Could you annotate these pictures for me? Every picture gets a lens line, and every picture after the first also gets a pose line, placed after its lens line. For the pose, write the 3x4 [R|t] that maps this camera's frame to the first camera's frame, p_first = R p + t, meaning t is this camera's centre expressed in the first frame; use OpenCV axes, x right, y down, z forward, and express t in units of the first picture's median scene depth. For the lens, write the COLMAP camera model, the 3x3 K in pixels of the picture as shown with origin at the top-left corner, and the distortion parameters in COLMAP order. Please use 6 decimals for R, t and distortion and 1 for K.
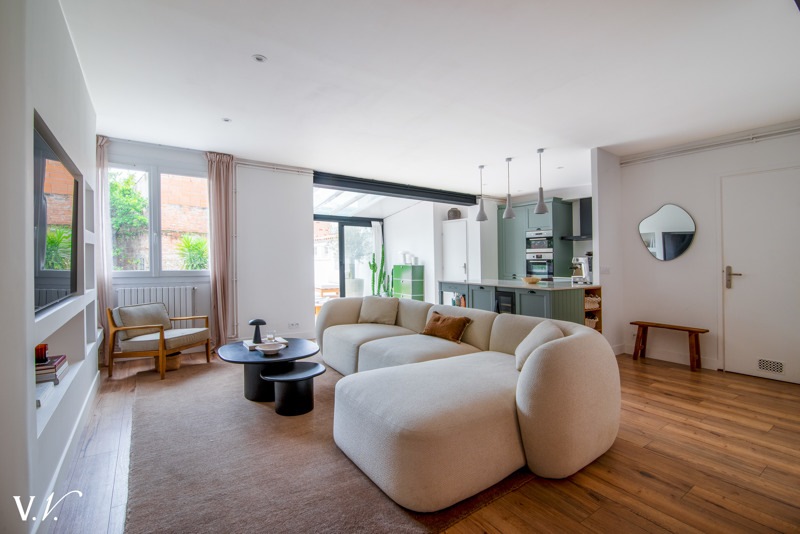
lens RADIAL K [[373.7, 0, 400.0], [0, 373.7, 267.0], [0, 0, 1]] dist [0.000648, -0.000020]
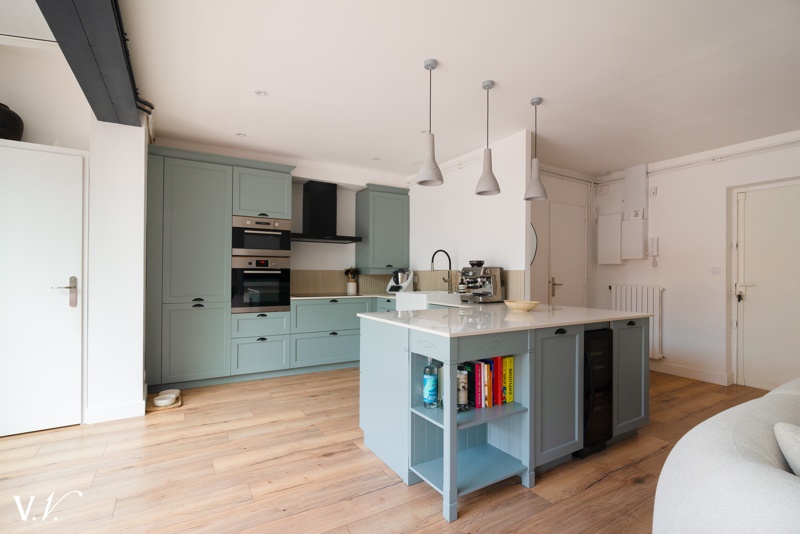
lens RADIAL K [[373.7, 0, 400.0], [0, 373.7, 267.0], [0, 0, 1]] dist [0.000648, -0.000020]
pose [[0.063750, 0.007167, 0.997940, -0.218873], [0.007804, 0.999940, -0.007680, -0.020280], [-0.997935, 0.008278, 0.063690, 0.941701]]
